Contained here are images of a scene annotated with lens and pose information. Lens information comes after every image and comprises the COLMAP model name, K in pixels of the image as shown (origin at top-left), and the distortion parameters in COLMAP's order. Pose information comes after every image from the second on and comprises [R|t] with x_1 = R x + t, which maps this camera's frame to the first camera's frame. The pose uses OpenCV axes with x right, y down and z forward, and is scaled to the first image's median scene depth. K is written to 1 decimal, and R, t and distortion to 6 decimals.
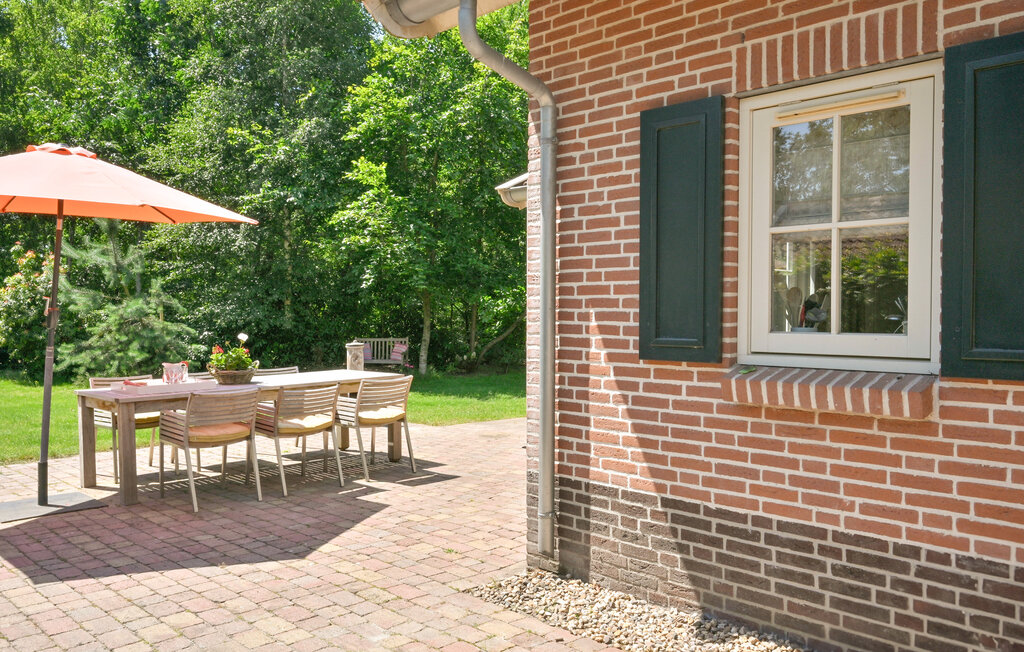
lens RADIAL K [[827.7, 0, 518.5], [0, 827.7, 324.3], [0, 0, 1]] dist [-0.001246, 0.000152]
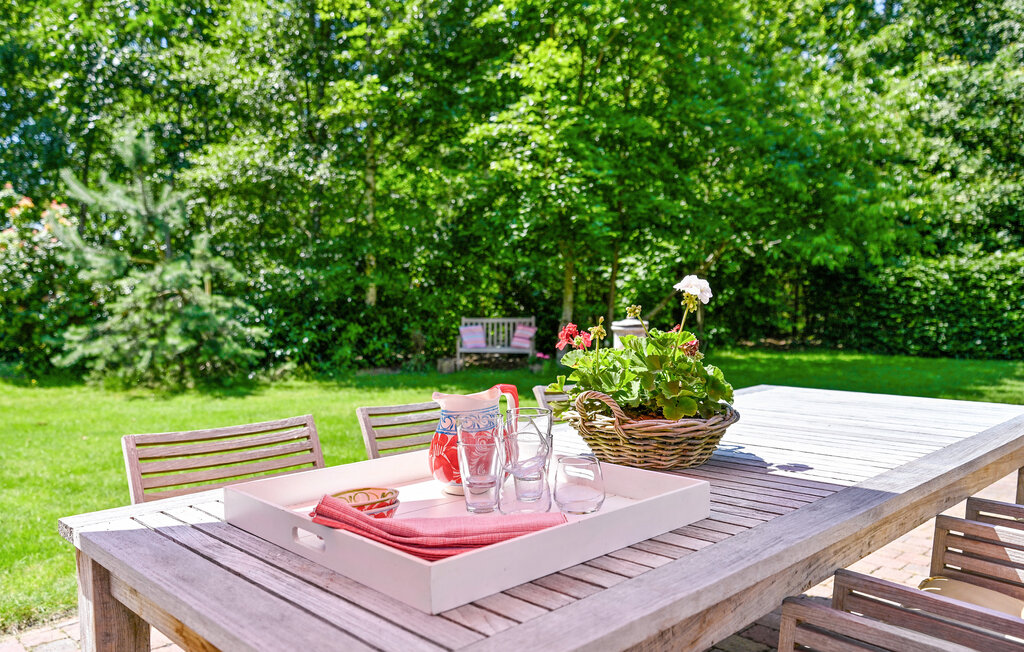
lens RADIAL K [[827.7, 0, 506.2], [0, 827.7, 324.1], [0, 0, 1]] dist [-0.001246, 0.000152]
pose [[0.999861, 0.001925, -0.016534, -0.169961], [-0.001688, 0.999896, 0.014337, 0.010927], [0.016559, -0.014307, 0.999761, 0.303974]]
